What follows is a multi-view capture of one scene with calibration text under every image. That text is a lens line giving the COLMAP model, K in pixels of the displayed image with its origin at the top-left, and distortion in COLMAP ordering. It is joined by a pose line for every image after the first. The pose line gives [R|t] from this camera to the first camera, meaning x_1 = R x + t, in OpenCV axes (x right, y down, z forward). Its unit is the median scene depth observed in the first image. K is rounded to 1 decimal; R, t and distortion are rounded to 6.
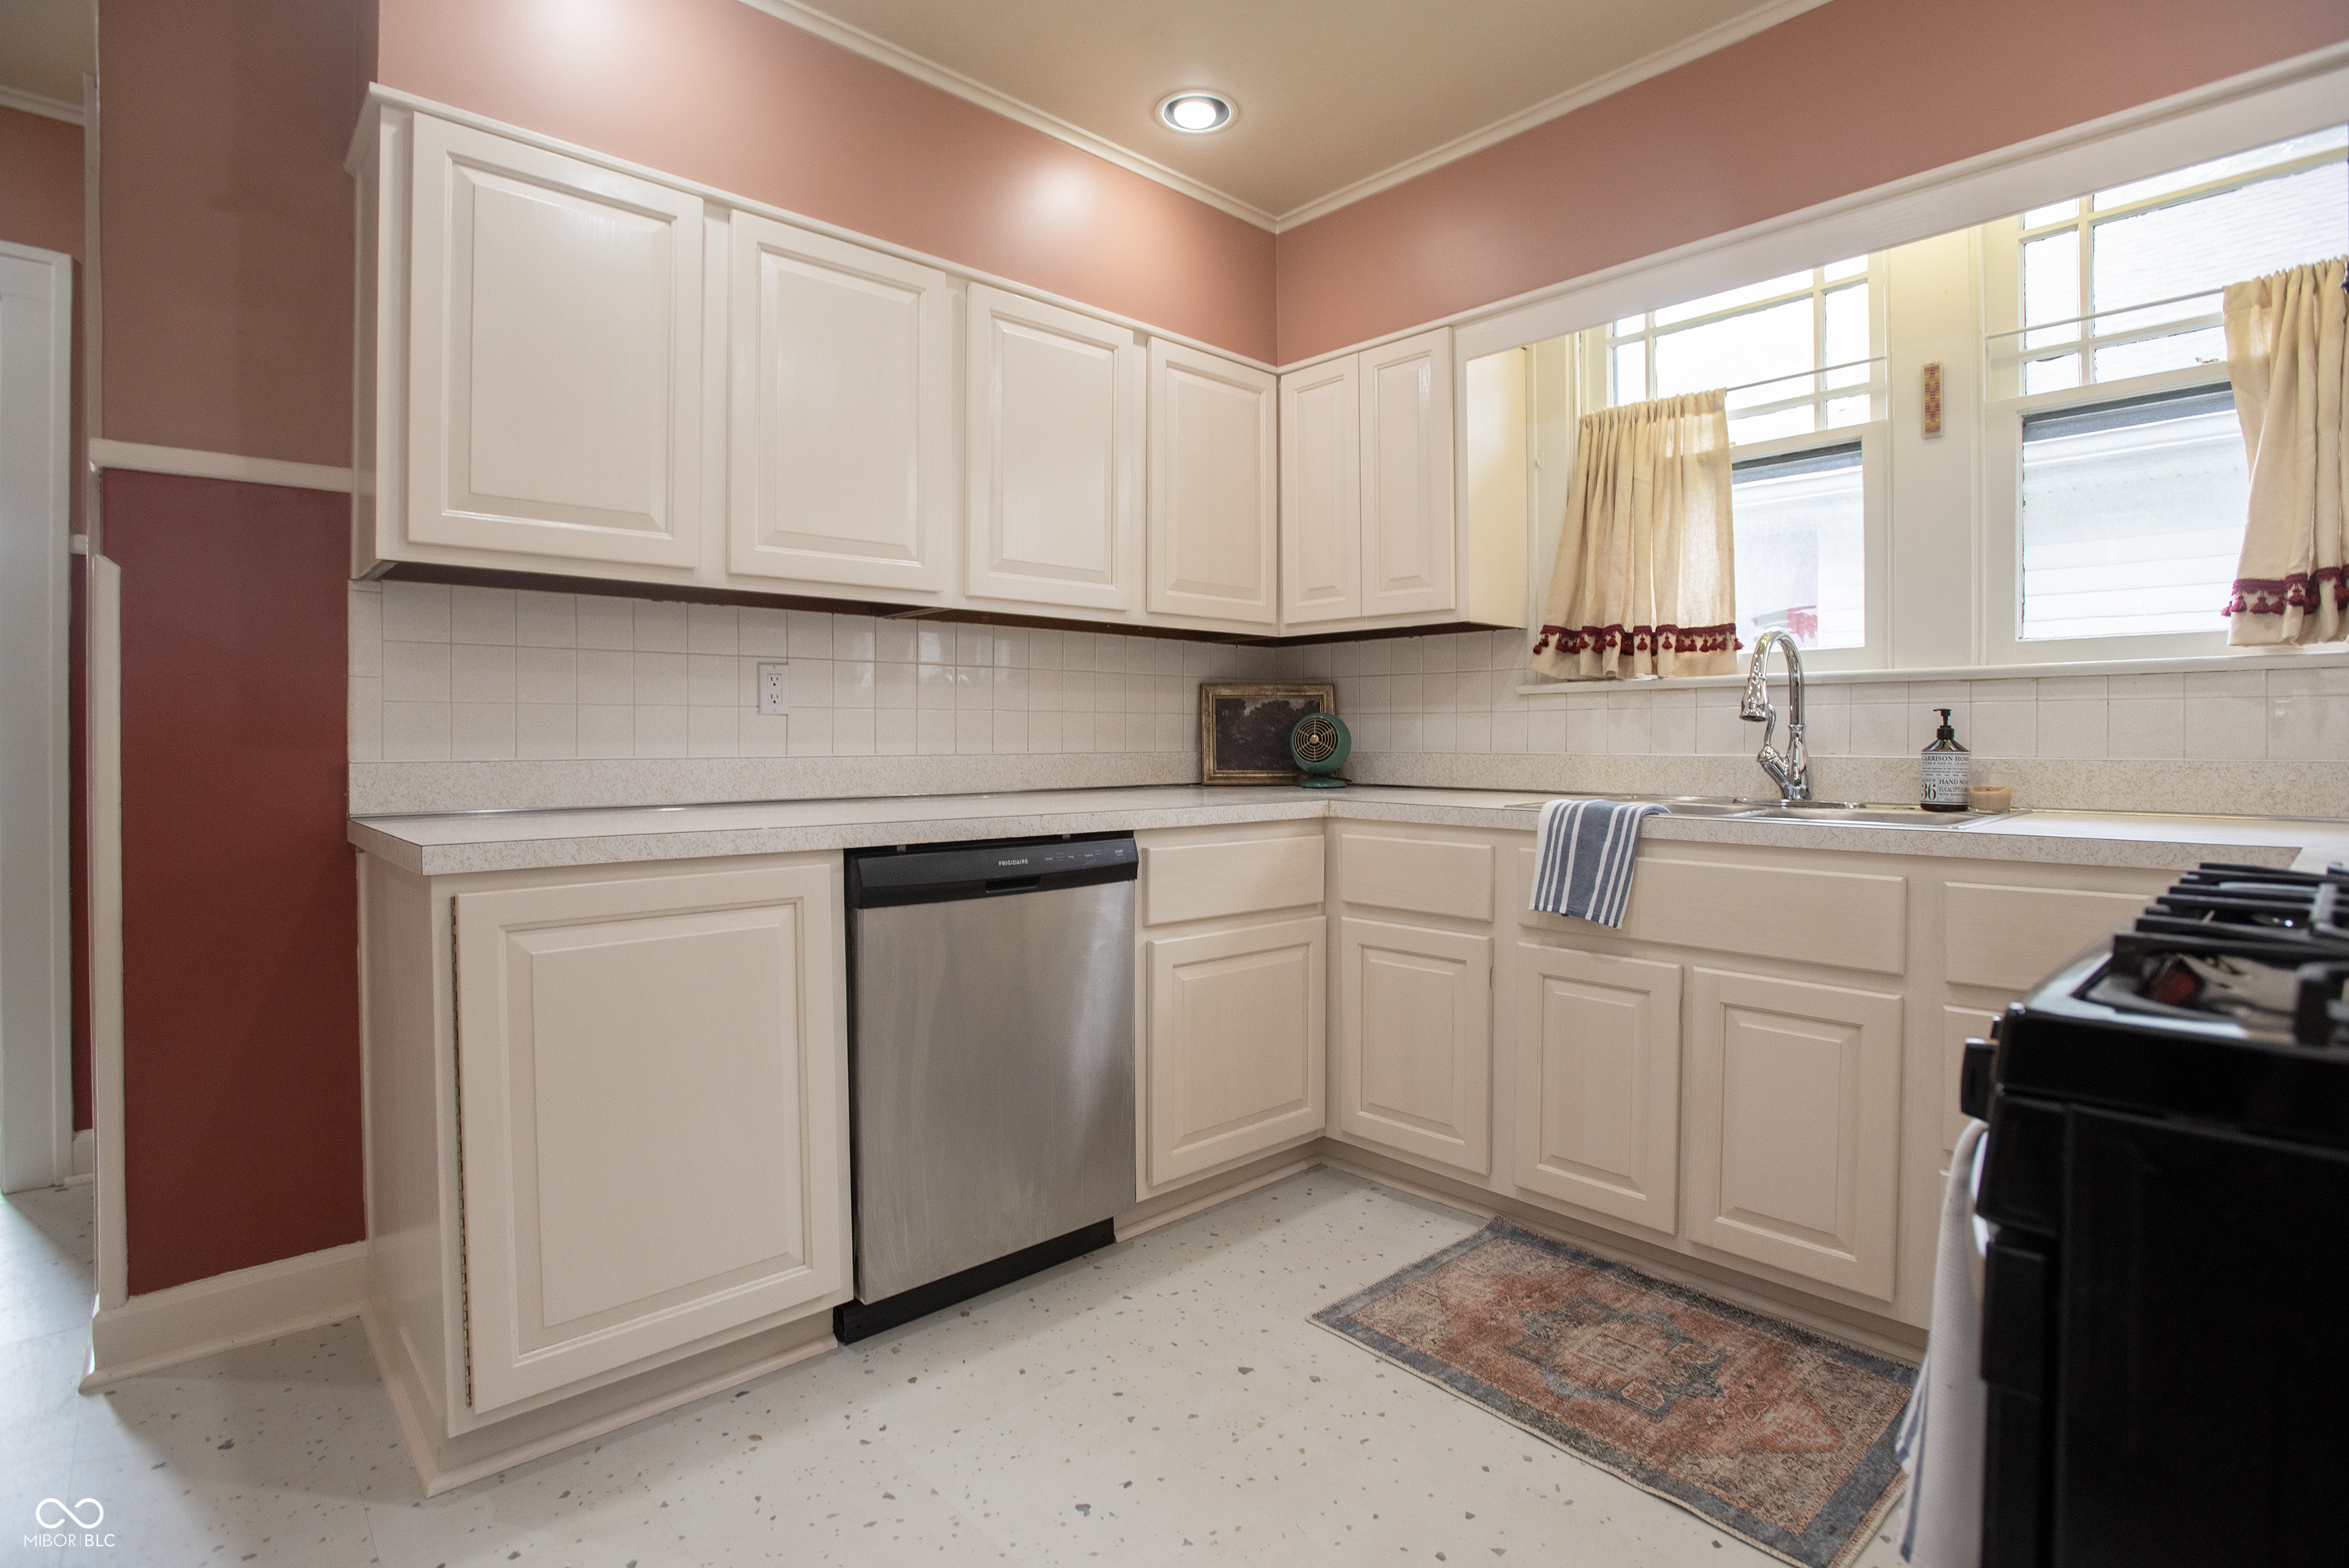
lens RADIAL K [[1200.2, 0, 1283.3], [0, 1200.2, 746.4], [0, 0, 1]] dist [-0.019914, 0.001533]
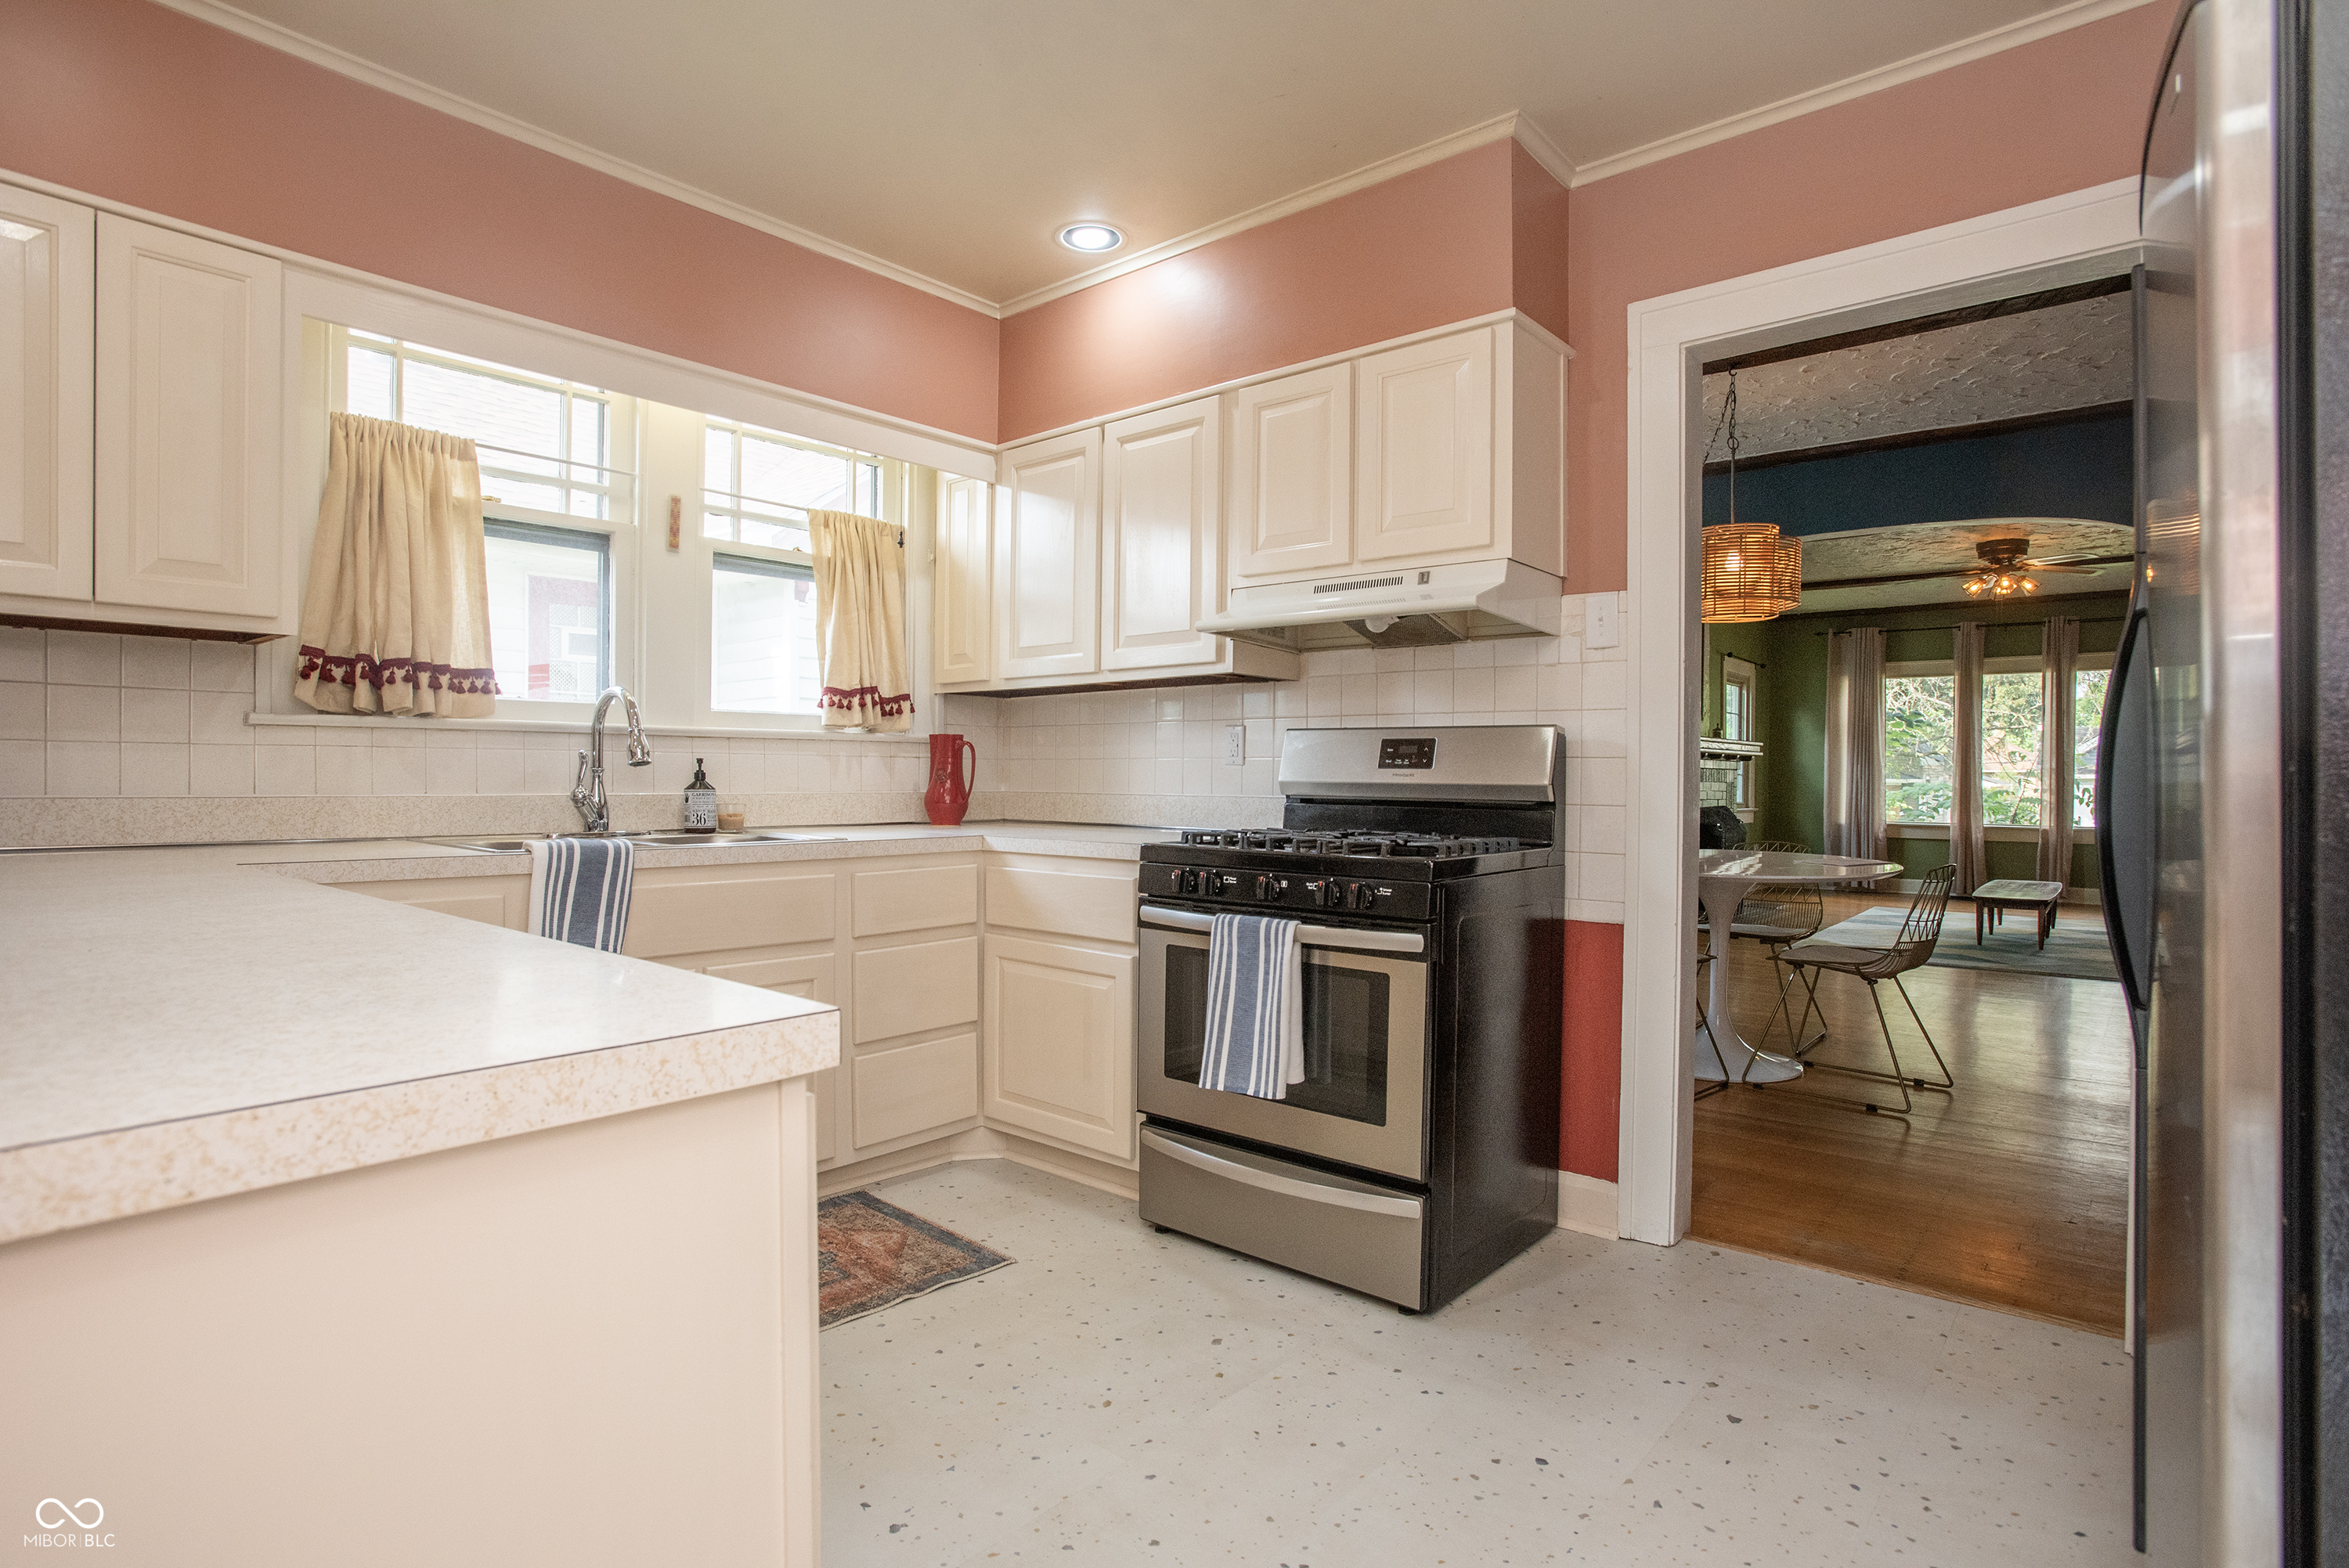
lens RADIAL K [[1166.5, 0, 1160.9], [0, 1166.5, 781.2], [0, 0, 1]] dist [-0.037032, 0.000658]
pose [[-0.058056, -0.003487, 0.998307, -0.790838], [-0.001866, 0.999993, 0.003385, -0.010206], [-0.998312, -0.001666, -0.058062, 0.549873]]
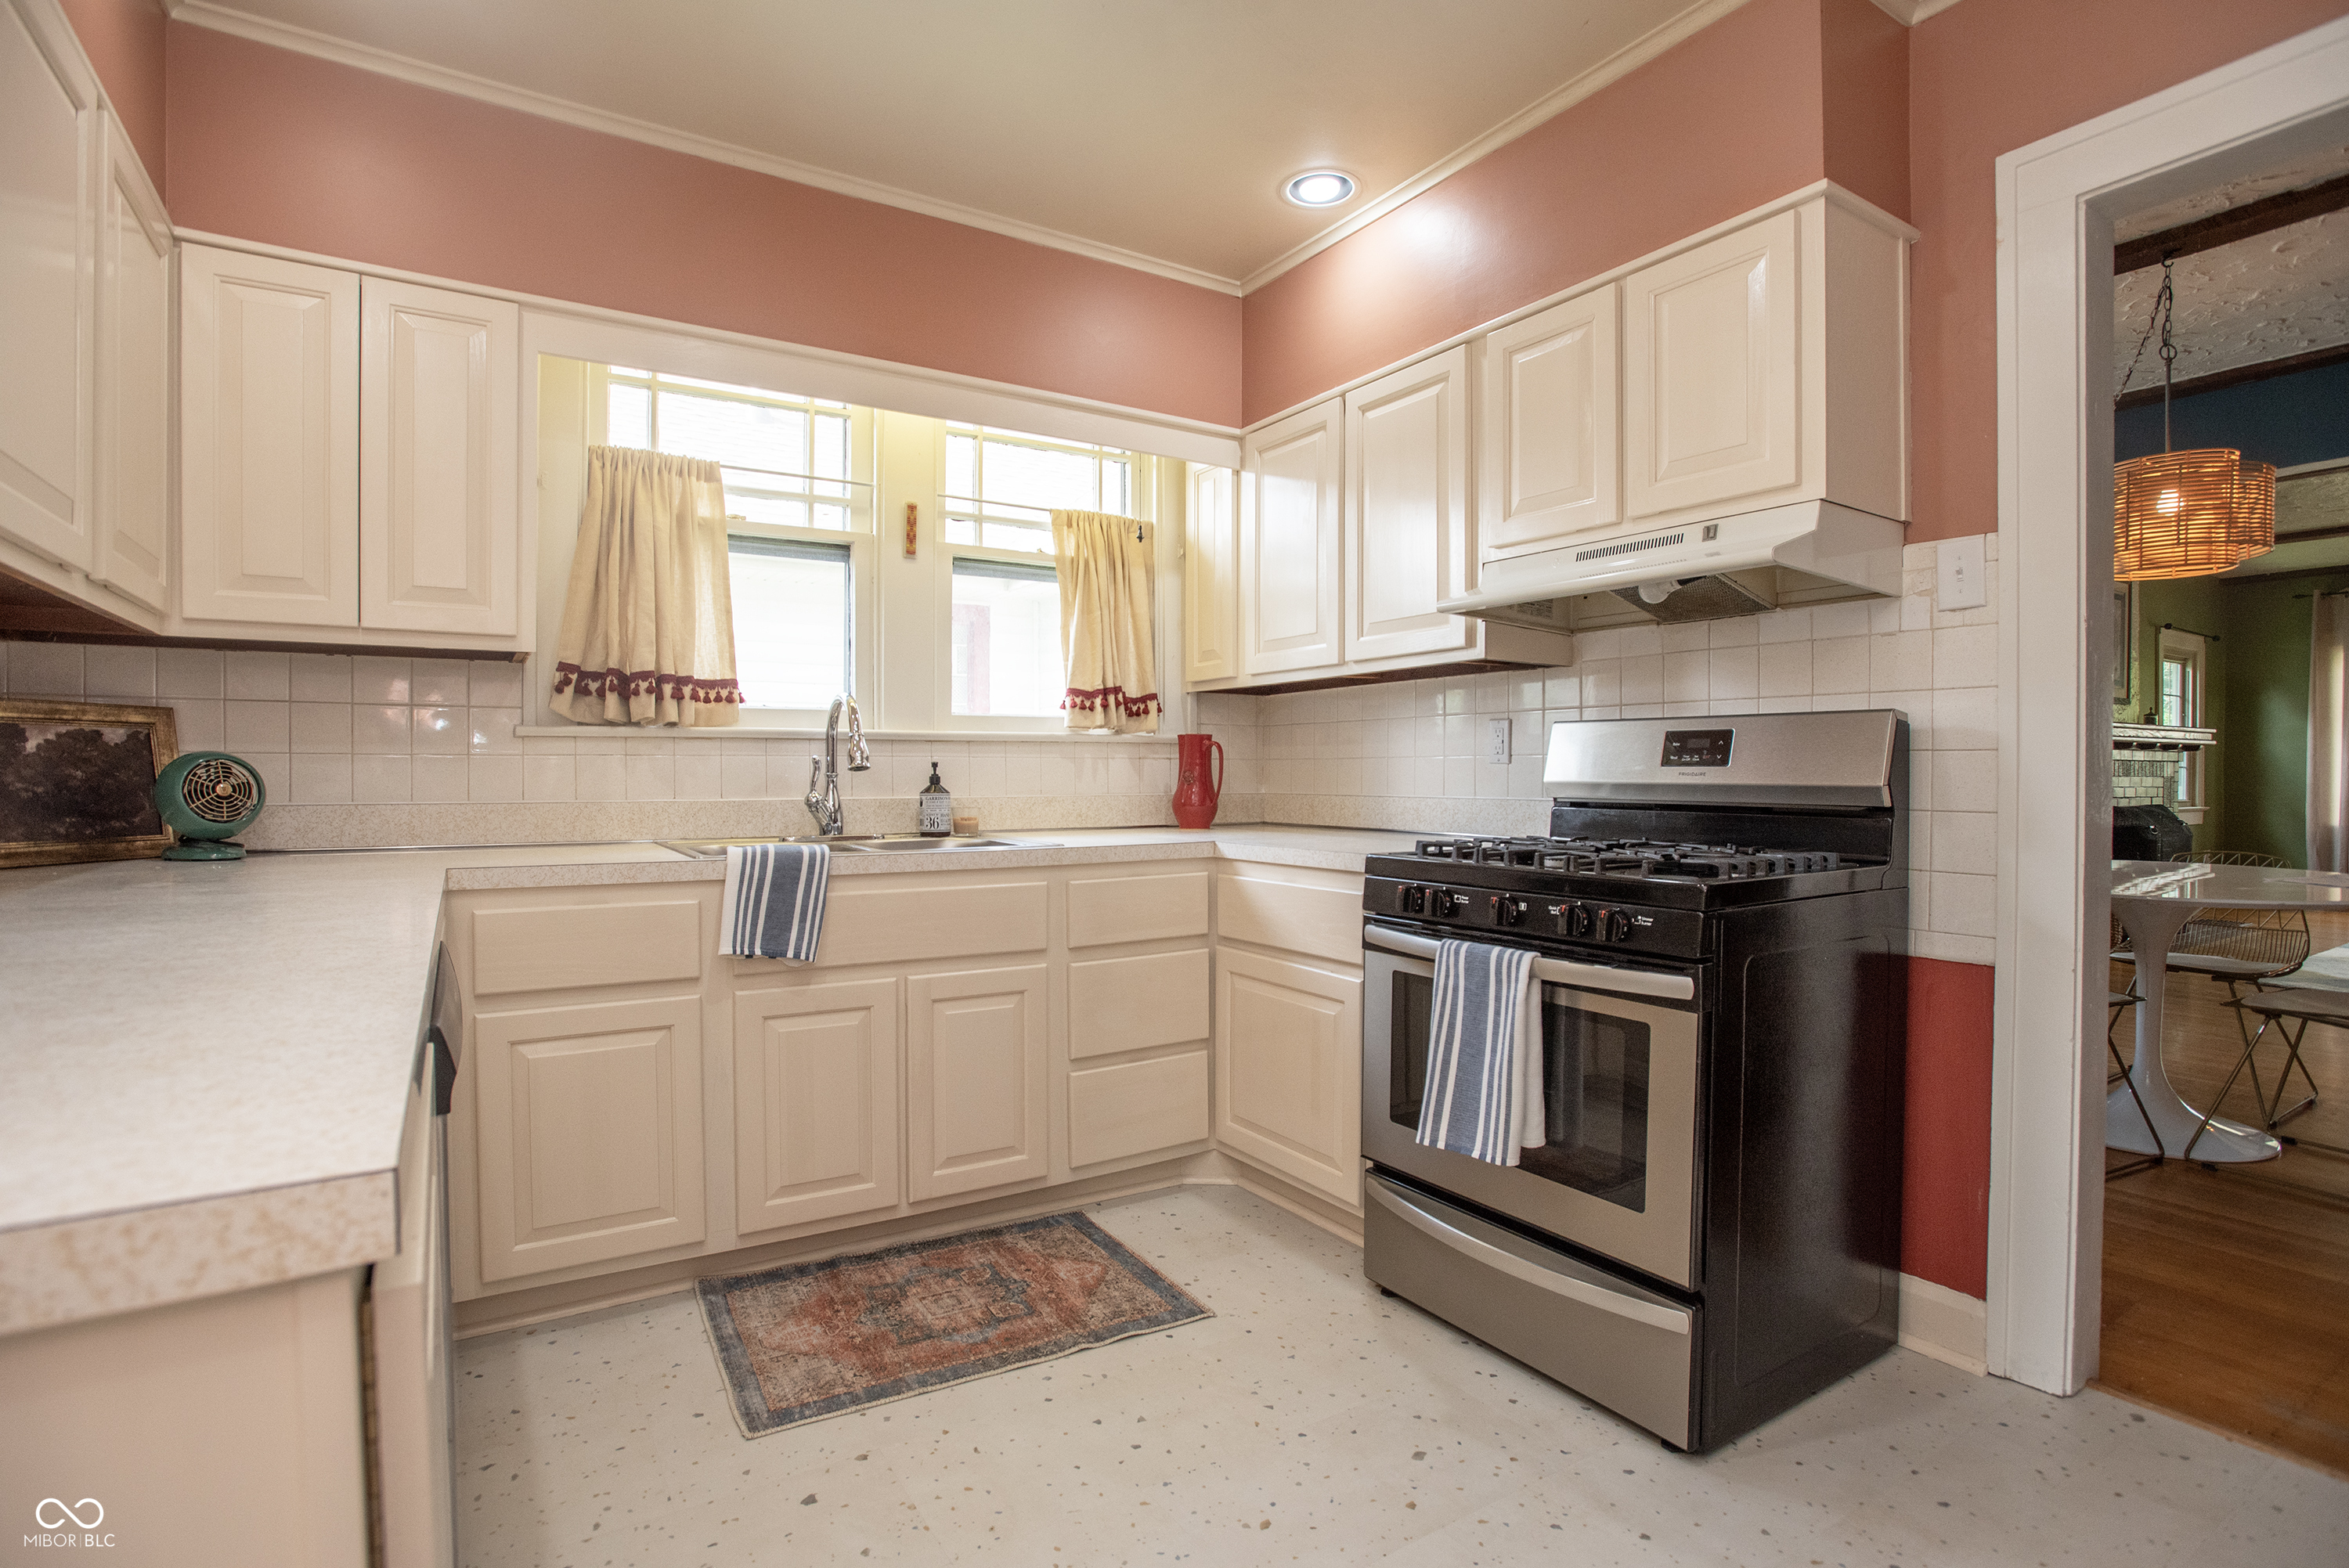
lens RADIAL K [[1108.9, 0, 1174.5], [0, 1108.9, 784.0], [0, 0, 1]] dist [-0.071908, 0.042850]
pose [[0.229171, -0.007848, 0.973354, -0.609459], [0.005452, 0.999962, 0.006779, -0.013118], [-0.973371, 0.003753, 0.229206, 0.441872]]
